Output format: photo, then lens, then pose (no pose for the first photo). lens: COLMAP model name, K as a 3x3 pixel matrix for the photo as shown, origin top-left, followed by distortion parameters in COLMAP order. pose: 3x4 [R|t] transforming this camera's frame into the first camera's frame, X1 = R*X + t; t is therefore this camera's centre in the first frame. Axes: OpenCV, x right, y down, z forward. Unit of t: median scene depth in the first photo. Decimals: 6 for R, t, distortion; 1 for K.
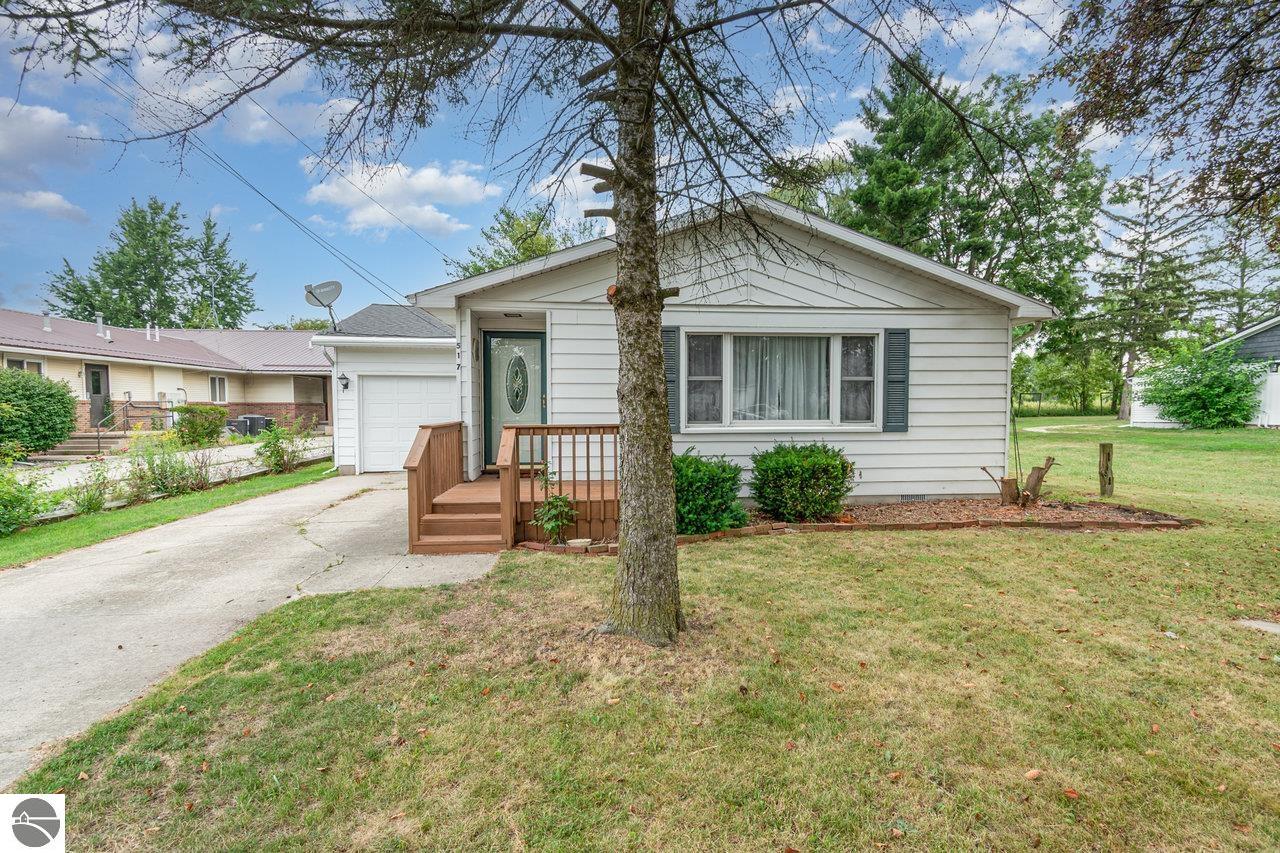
lens RADIAL K [[612.1, 0, 640.0], [0, 612.1, 426.5], [0, 0, 1]] dist [0.000101, -0.000130]
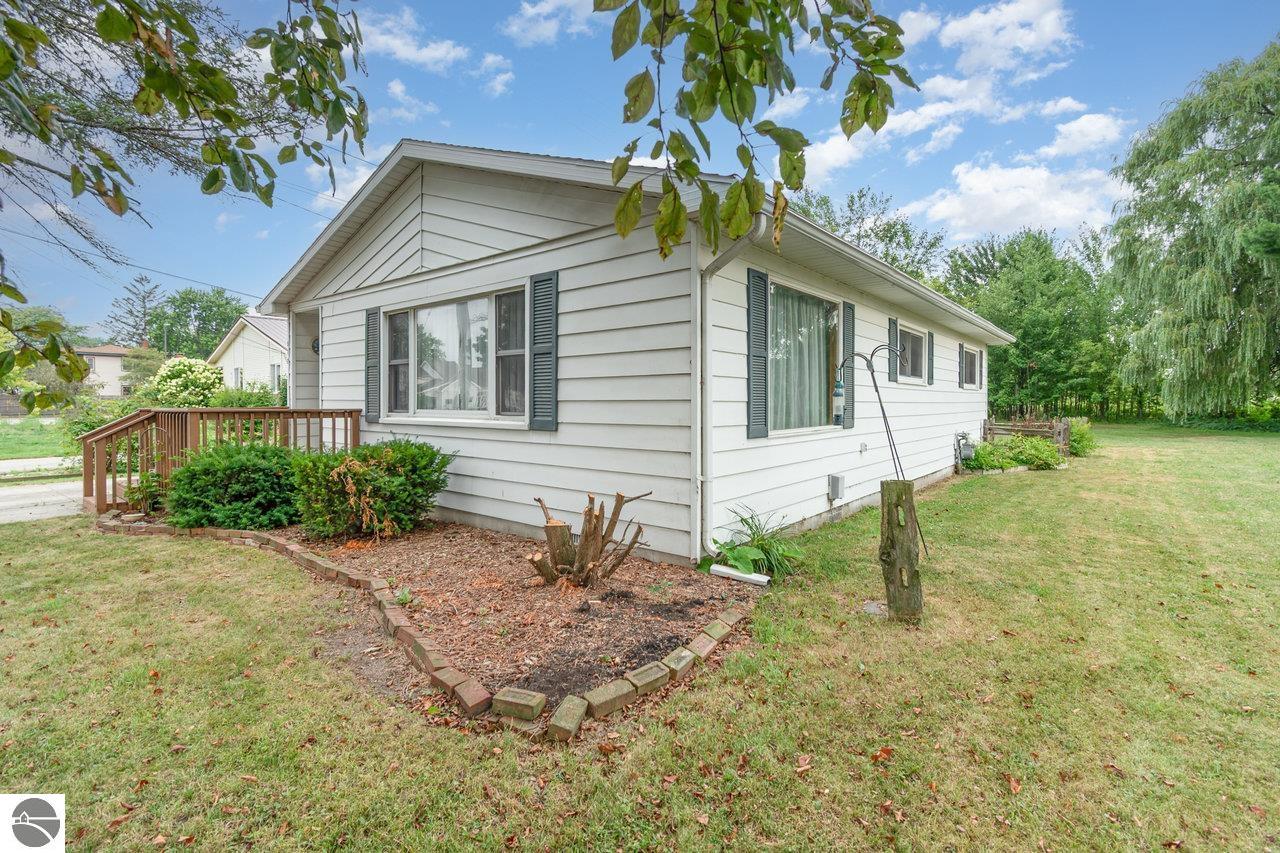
lens RADIAL K [[583.5, 0, 641.7], [0, 583.5, 392.7], [0, 0, 1]] dist [-0.018706, -0.000198]
pose [[0.703935, -0.001431, -0.710263, 0.935863], [-0.018693, 0.999614, -0.020541, -0.021130], [0.710019, 0.027737, 0.703637, 0.636678]]
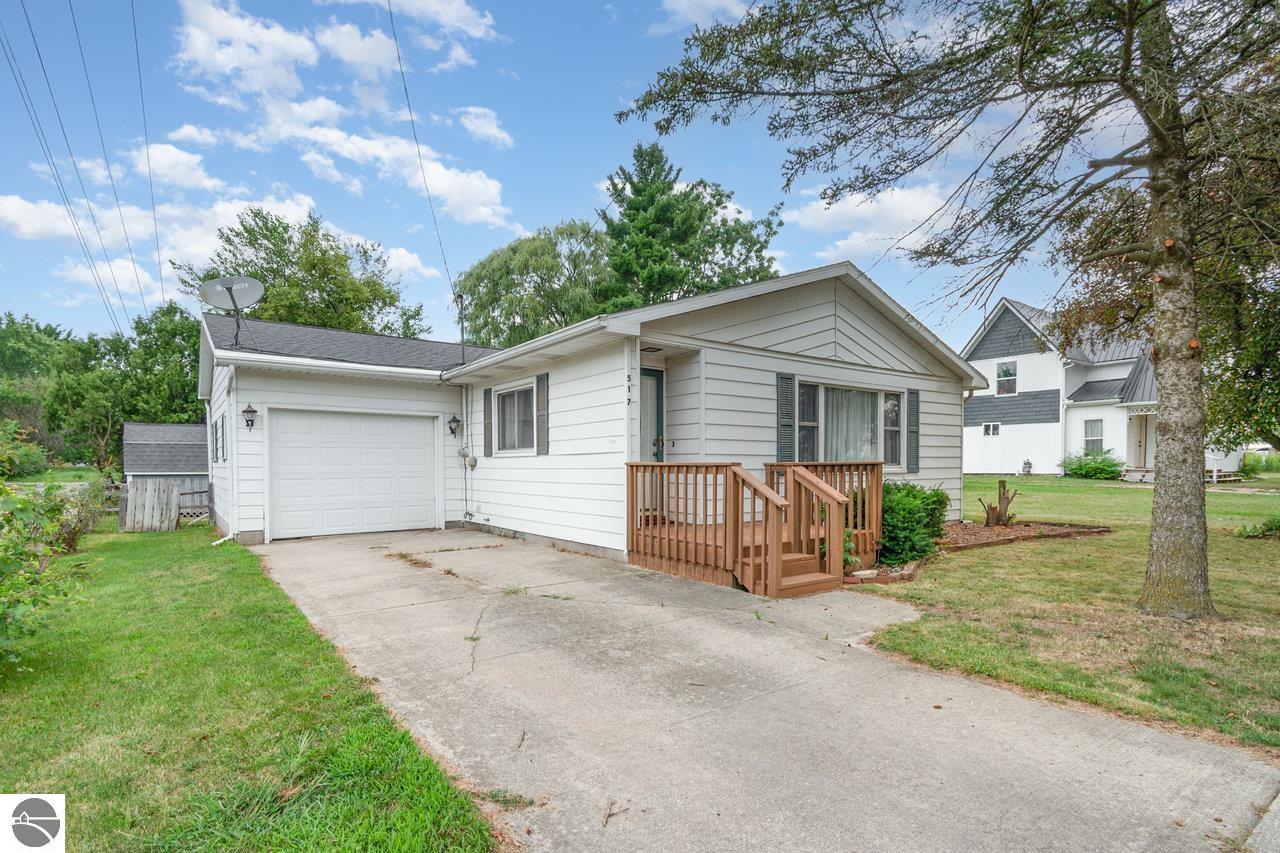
lens RADIAL K [[626.1, 0, 638.3], [0, 626.1, 466.6], [0, 0, 1]] dist [0.001531, -0.000109]
pose [[0.864819, -0.001032, 0.502083, -0.692378], [0.015236, 0.999591, -0.024190, 0.018516], [-0.501853, 0.028570, 0.864481, 0.190080]]
